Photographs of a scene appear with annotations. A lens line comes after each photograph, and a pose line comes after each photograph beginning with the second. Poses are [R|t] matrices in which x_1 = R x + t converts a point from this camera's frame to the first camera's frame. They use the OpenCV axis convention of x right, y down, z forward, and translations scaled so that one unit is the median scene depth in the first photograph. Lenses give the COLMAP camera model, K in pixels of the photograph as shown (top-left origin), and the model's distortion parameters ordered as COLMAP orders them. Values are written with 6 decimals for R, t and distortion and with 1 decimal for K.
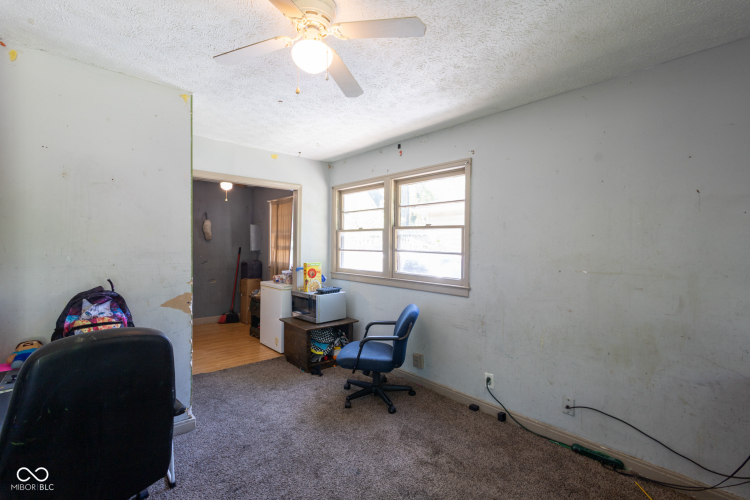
lens RADIAL K [[342.9, 0, 373.1], [0, 342.9, 247.4], [0, 0, 1]] dist [-0.001336, -0.000031]
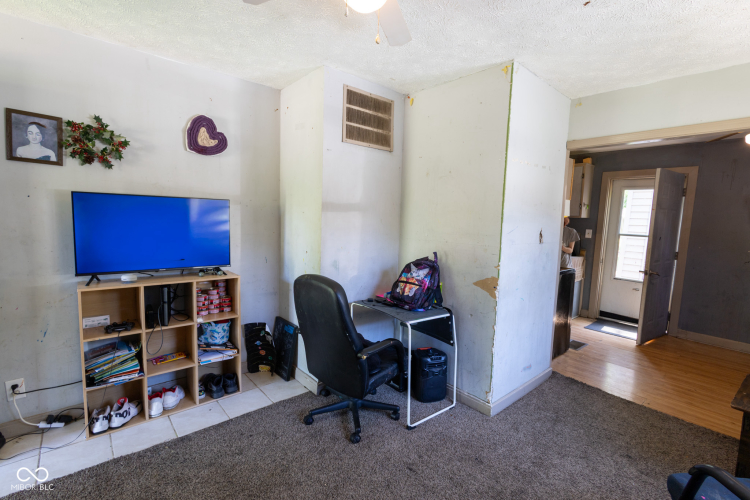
lens RADIAL K [[342.9, 0, 374.9], [0, 342.9, 248.5], [0, 0, 1]] dist [-0.001336, -0.000031]
pose [[-0.020577, 0.082738, -0.996359, 0.433331], [-0.041225, 0.995652, 0.083530, -0.015804], [0.998938, 0.042793, -0.017077, 0.688014]]
